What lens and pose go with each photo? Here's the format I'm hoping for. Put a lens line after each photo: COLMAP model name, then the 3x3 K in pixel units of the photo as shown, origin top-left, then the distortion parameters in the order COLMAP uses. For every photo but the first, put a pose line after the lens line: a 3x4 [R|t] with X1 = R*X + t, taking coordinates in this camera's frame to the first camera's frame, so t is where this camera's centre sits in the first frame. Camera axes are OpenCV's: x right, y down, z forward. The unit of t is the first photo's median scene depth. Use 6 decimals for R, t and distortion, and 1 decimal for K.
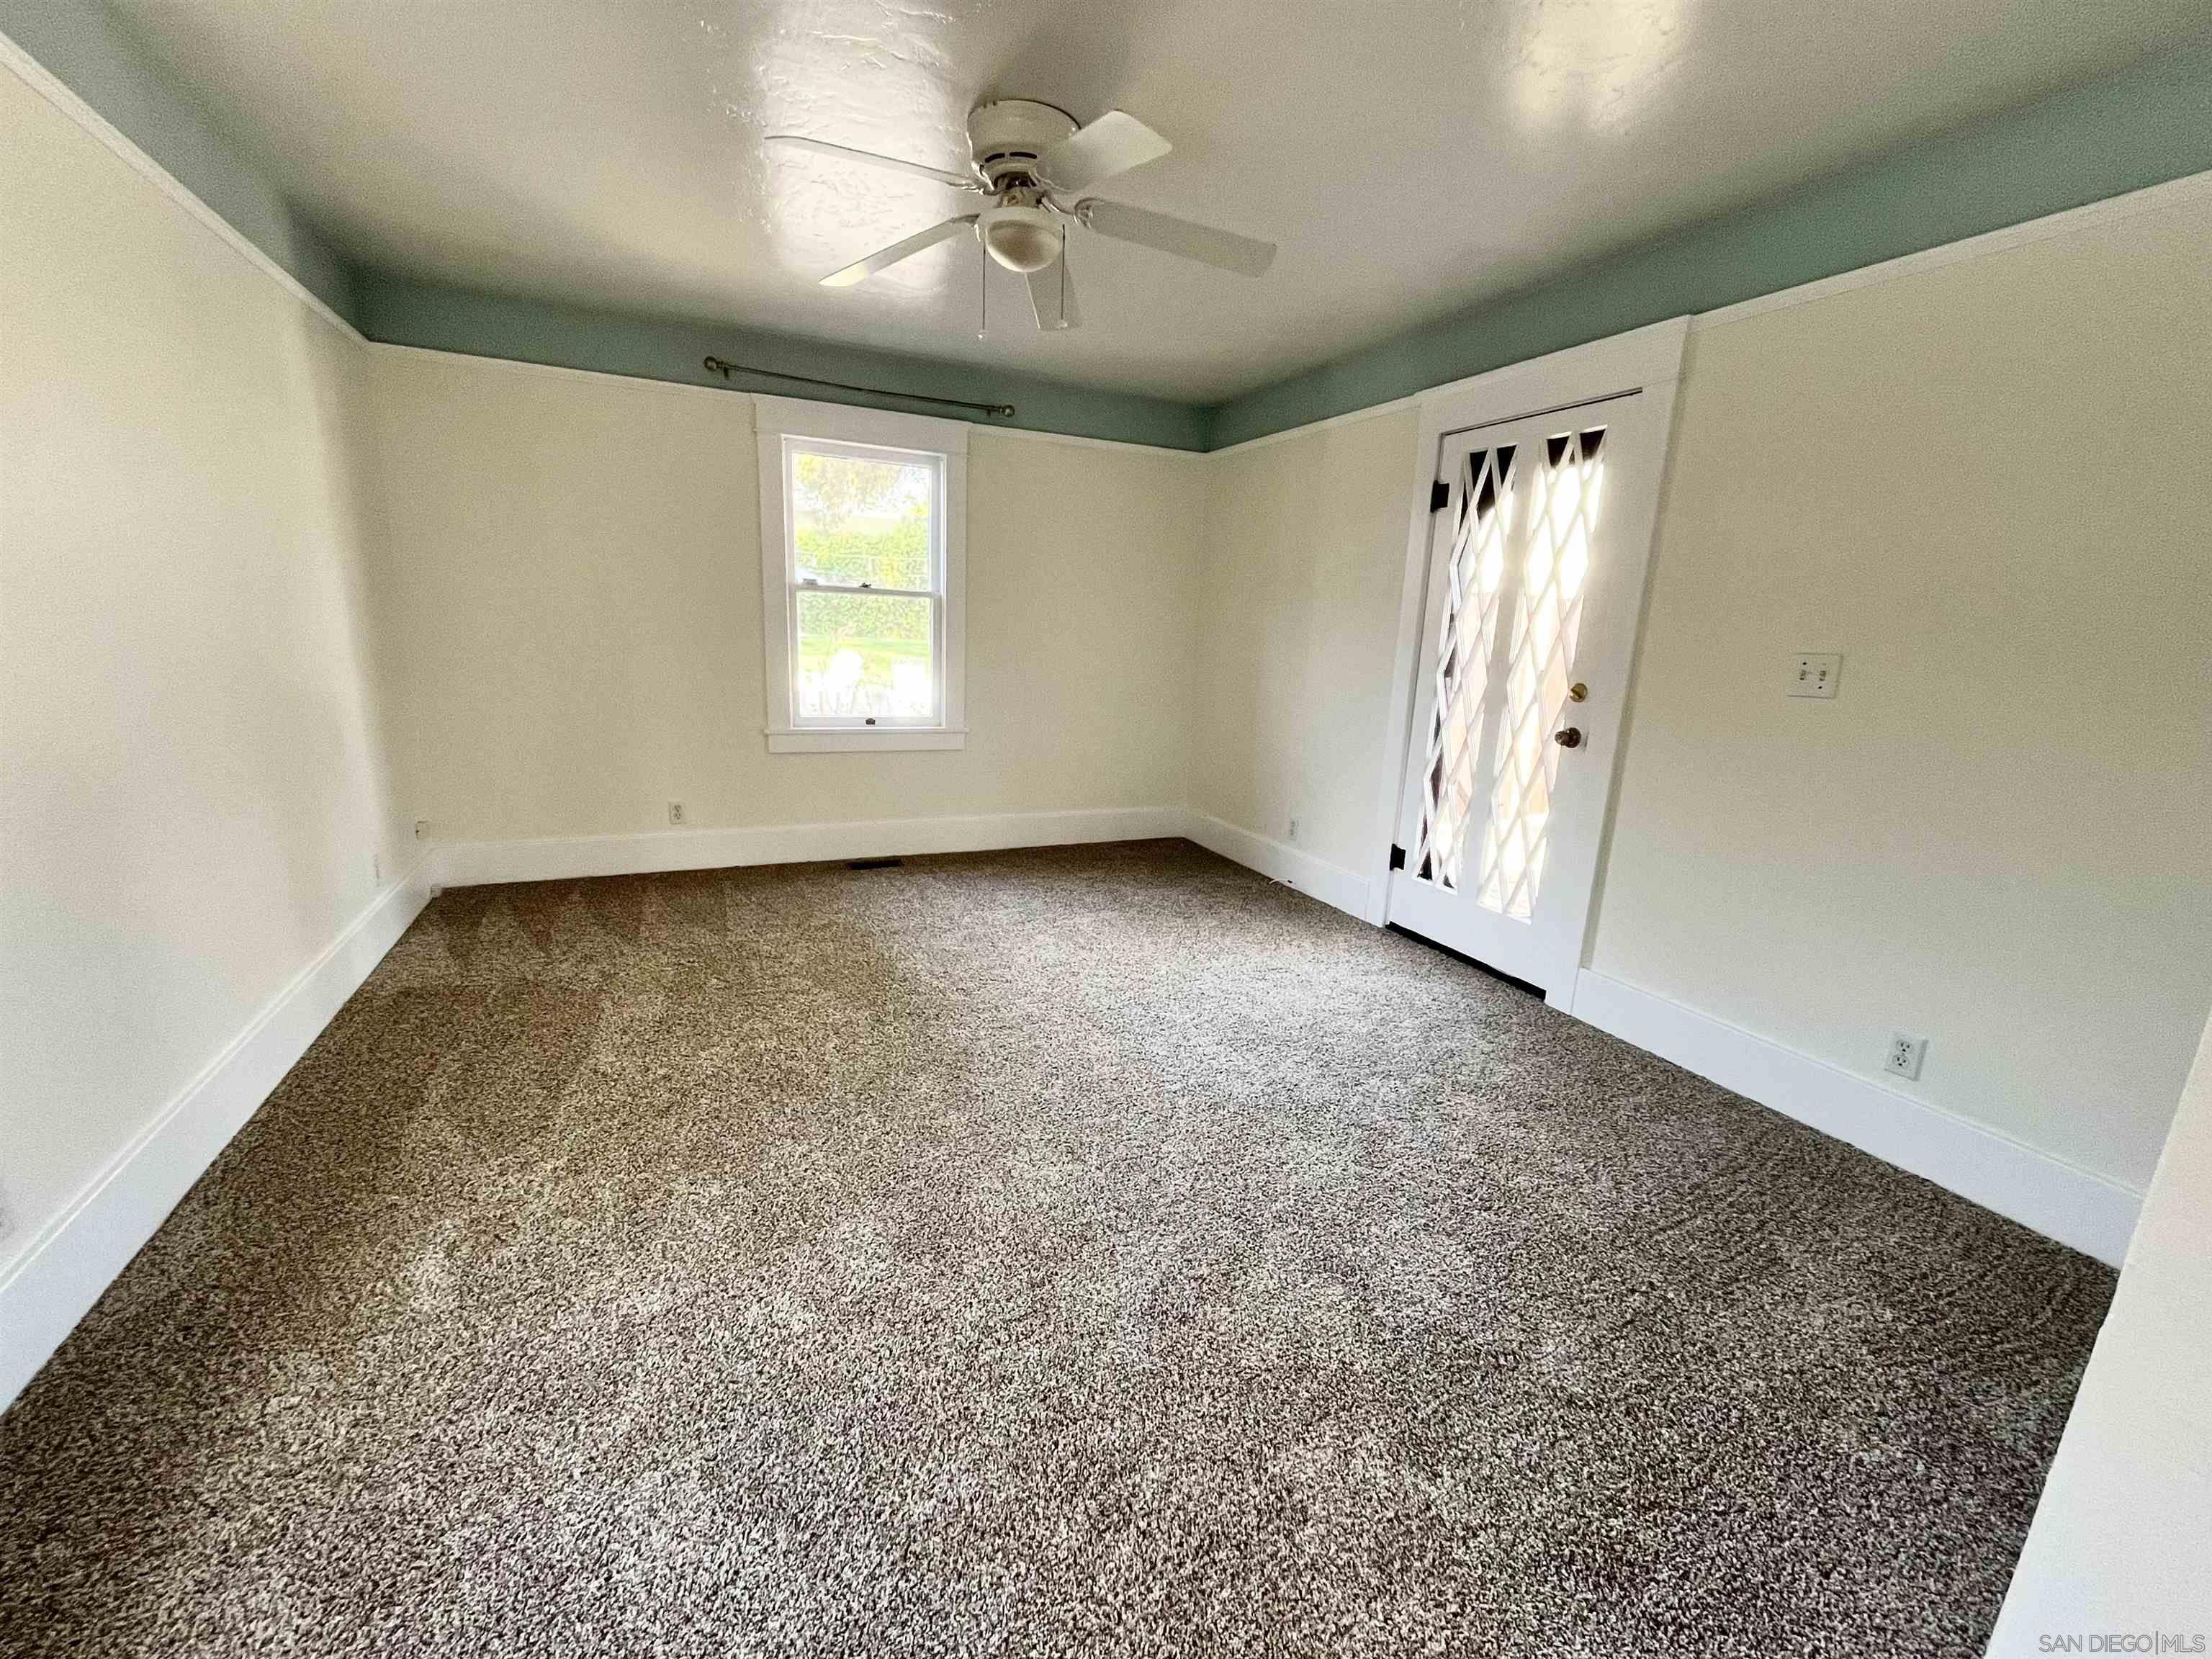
lens RADIAL K [[894.8, 0, 1101.3], [0, 894.8, 829.1], [0, 0, 1]] dist [-0.002450, -0.000267]
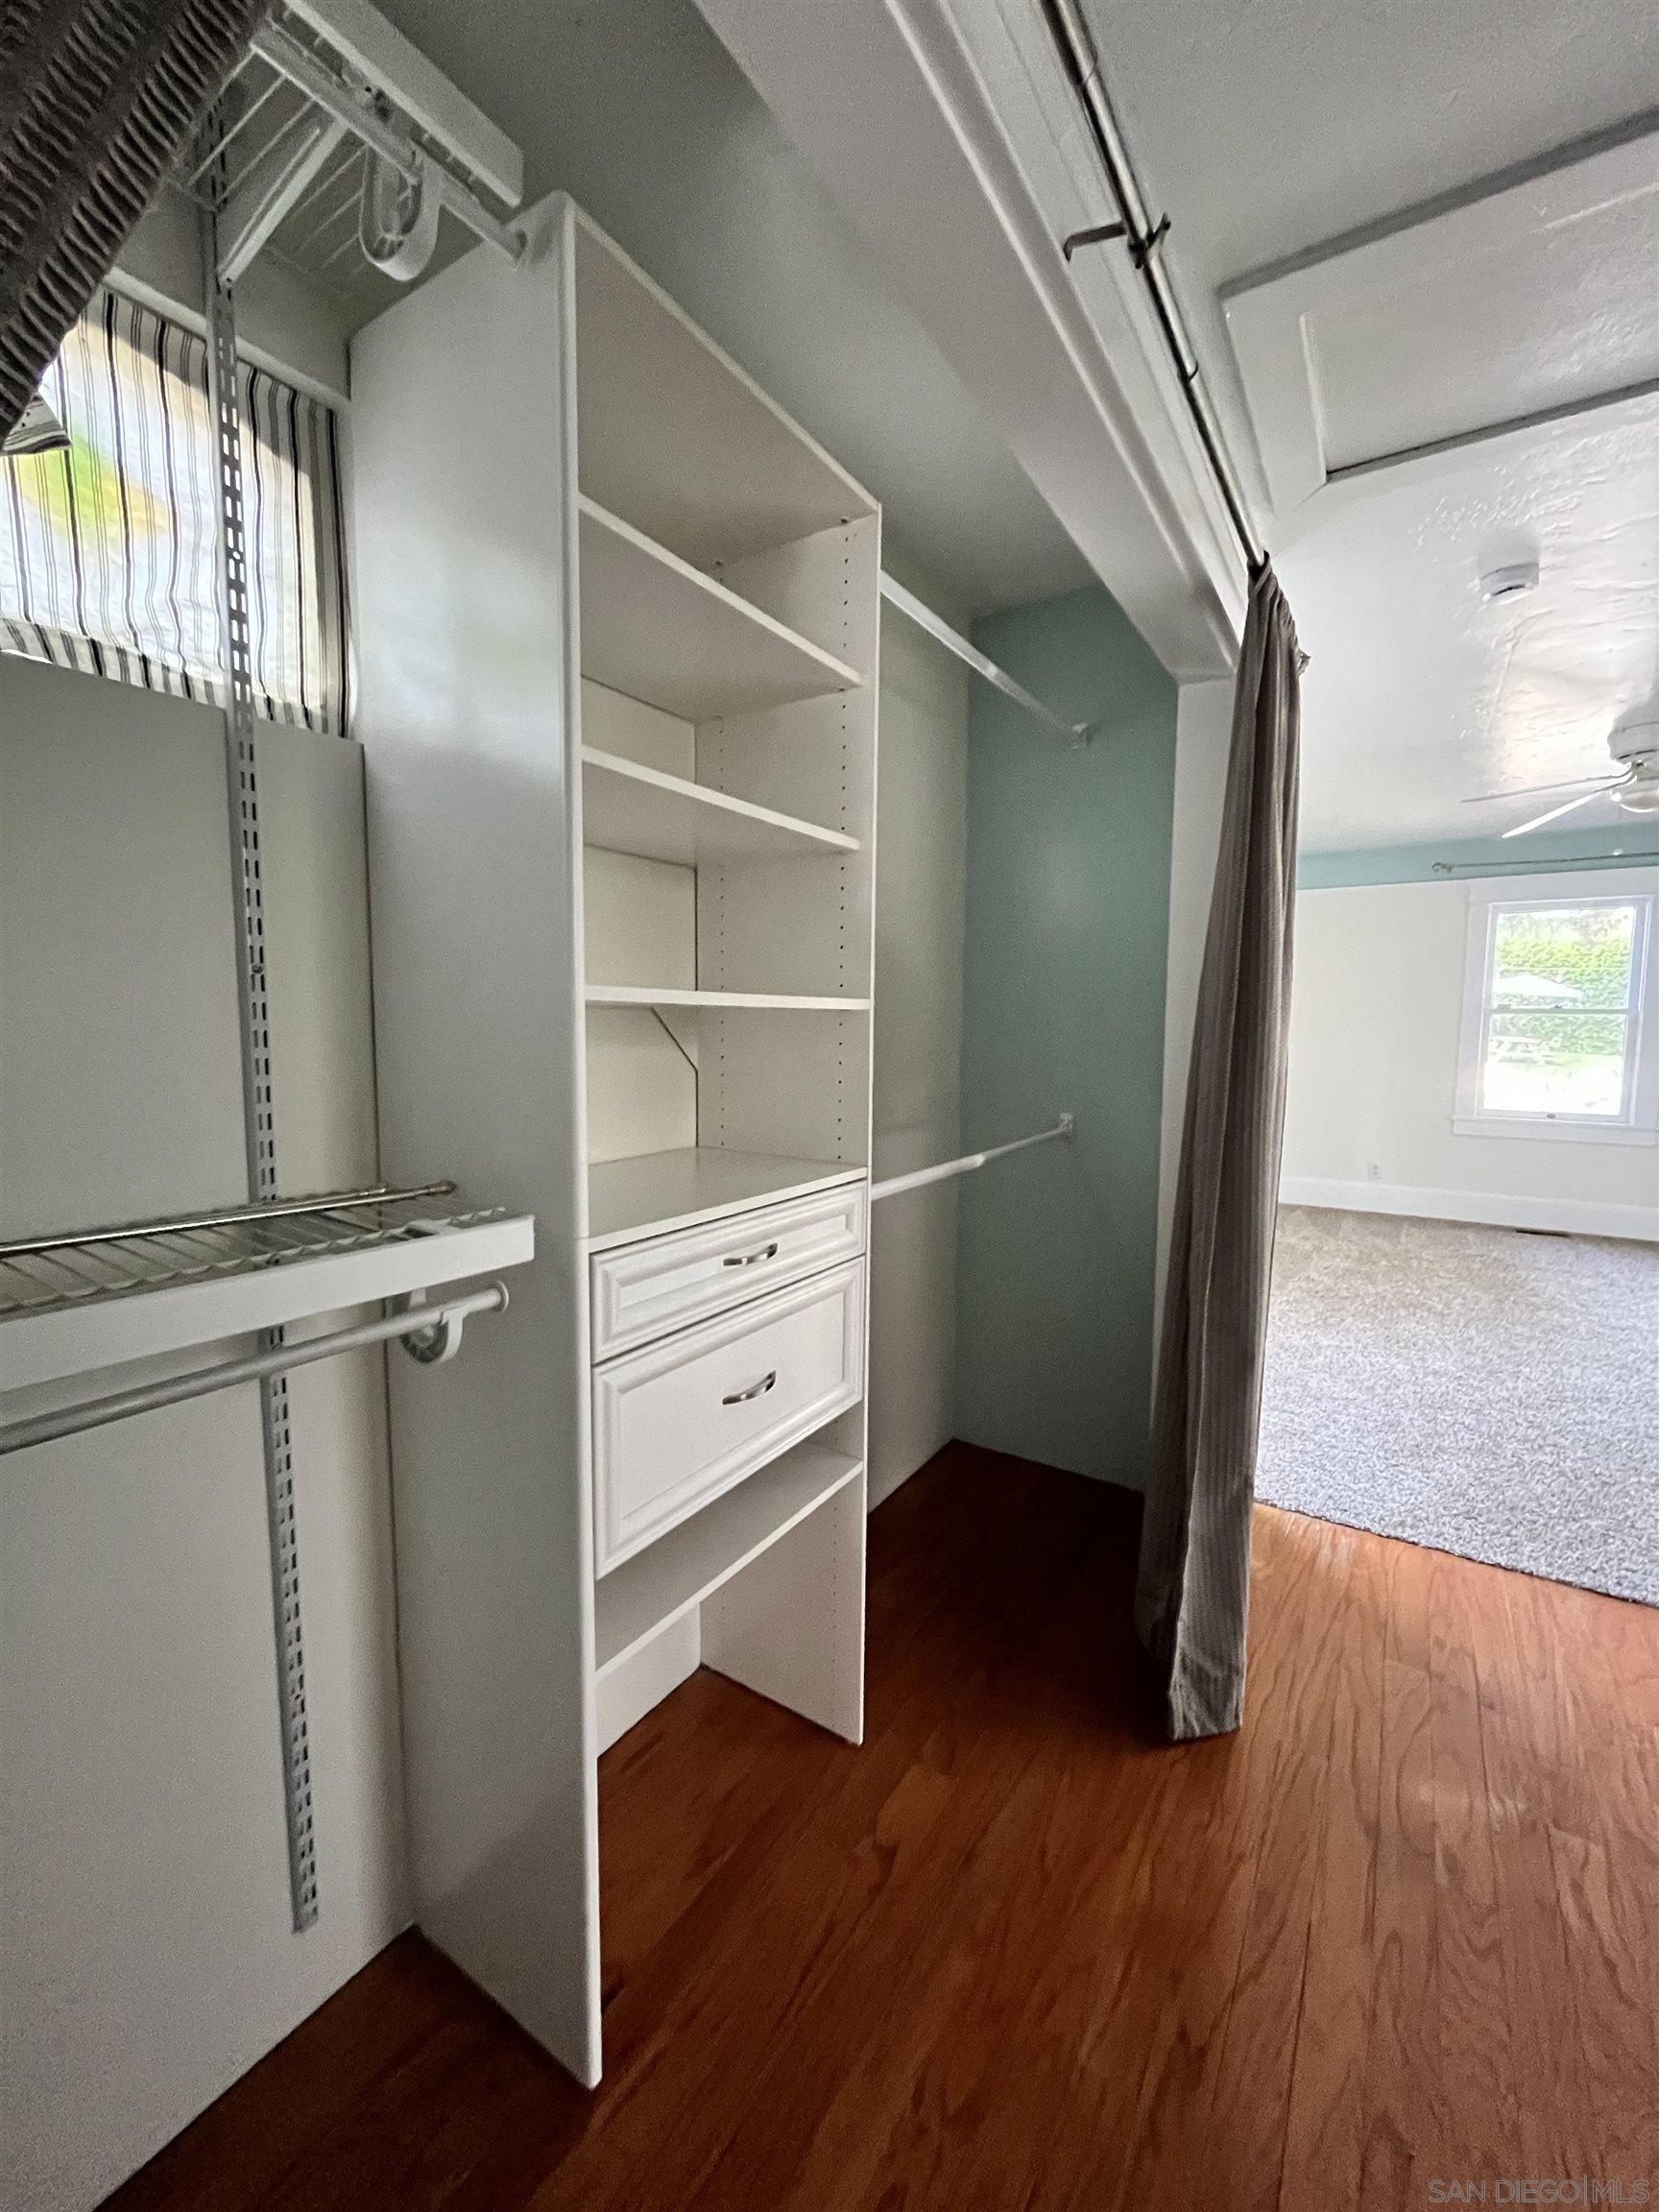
lens RADIAL K [[894.8, 0, 831.2], [0, 894.8, 1104.2], [0, 0, 1]] dist [-0.002450, -0.000267]
pose [[0.540702, 0.041959, -0.840167, 0.241716], [-0.174680, 0.982585, -0.063346, 0.116942], [0.822878, 0.181012, 0.538615, -0.477699]]
